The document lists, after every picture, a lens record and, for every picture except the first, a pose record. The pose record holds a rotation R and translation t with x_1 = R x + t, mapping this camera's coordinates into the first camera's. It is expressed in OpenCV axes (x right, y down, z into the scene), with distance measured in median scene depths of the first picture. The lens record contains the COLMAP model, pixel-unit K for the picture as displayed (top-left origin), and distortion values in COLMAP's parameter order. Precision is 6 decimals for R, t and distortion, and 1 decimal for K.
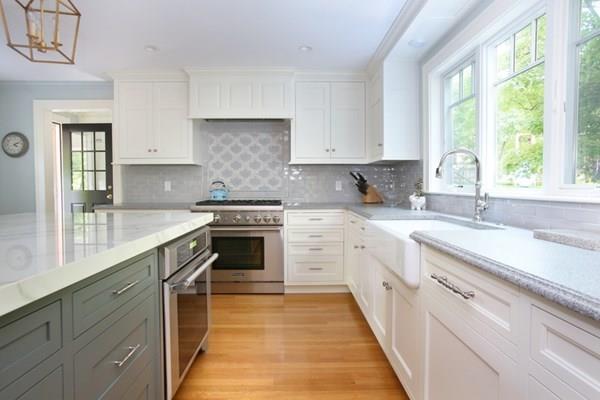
lens RADIAL K [[325.5, 0, 299.1], [0, 325.5, 185.3], [0, 0, 1]] dist [0.000042, 0.000048]
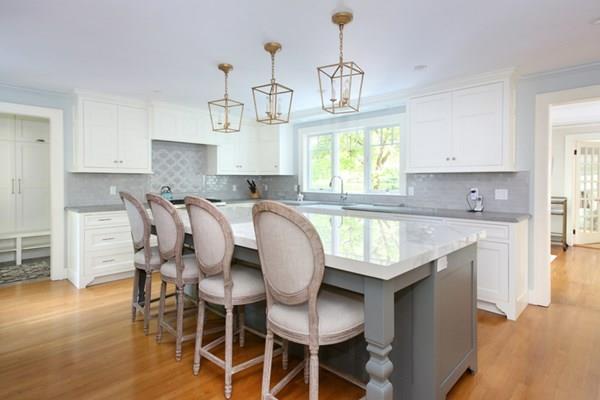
lens RADIAL K [[325.5, 0, 299.1], [0, 325.5, 185.3], [0, 0, 1]] dist [0.000042, 0.000048]
pose [[0.707725, -0.006077, 0.706462, -0.809870], [-0.003390, 0.999922, 0.011998, -0.034227], [-0.706480, -0.010886, 0.707649, -0.345015]]
